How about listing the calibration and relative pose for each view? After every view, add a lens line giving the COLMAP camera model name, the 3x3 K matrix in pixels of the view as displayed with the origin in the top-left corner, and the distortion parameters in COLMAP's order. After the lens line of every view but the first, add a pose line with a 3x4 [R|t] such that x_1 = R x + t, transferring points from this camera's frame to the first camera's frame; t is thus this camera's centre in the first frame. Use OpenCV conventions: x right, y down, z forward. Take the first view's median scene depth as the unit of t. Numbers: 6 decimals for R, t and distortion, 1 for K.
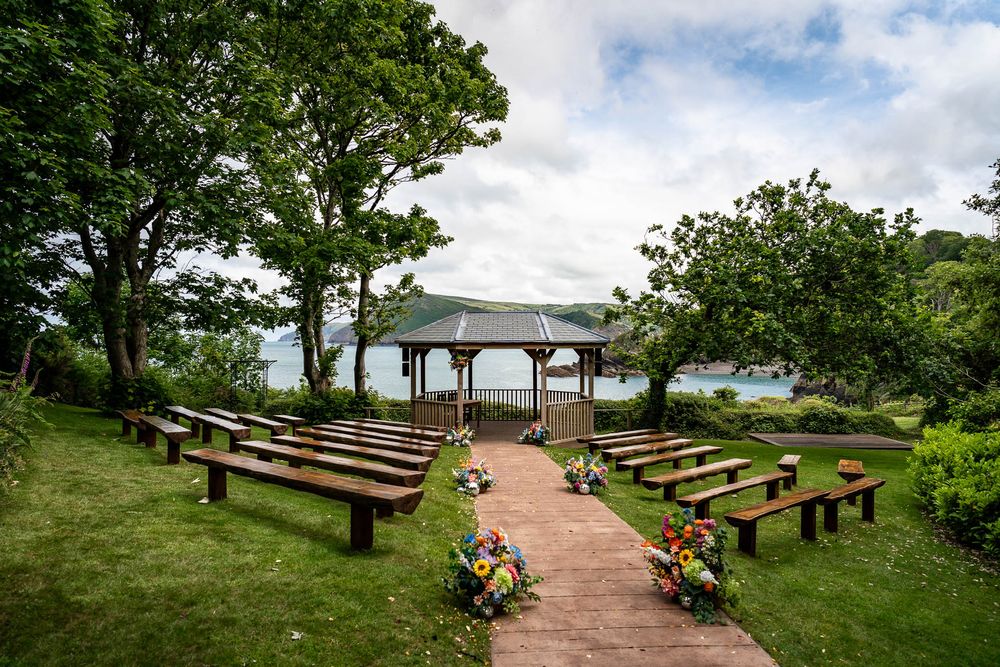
lens RADIAL K [[678.3, 0, 501.5], [0, 678.3, 358.4], [0, 0, 1]] dist [-0.000006, -0.000088]
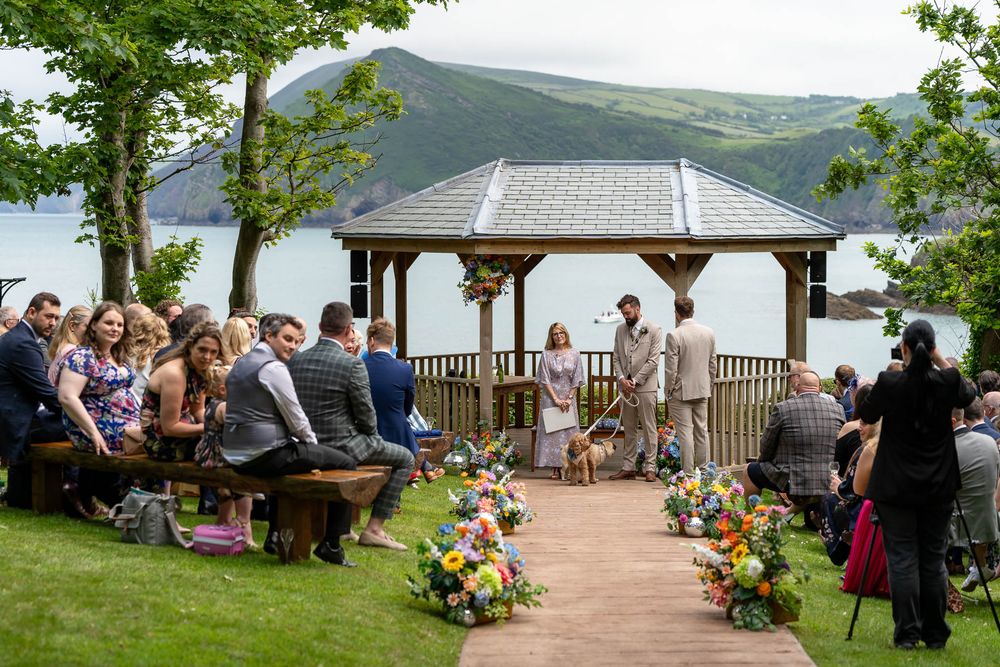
lens RADIAL K [[2179.1, 0, 657.7], [0, 2179.1, 333.3], [0, 0, 1]] dist [0.010441, -0.128518]
pose [[0.999990, 0.001389, -0.004288, 0.050564], [-0.001261, 0.999557, 0.029723, -0.004292], [0.004328, -0.029717, 0.999549, -0.355484]]
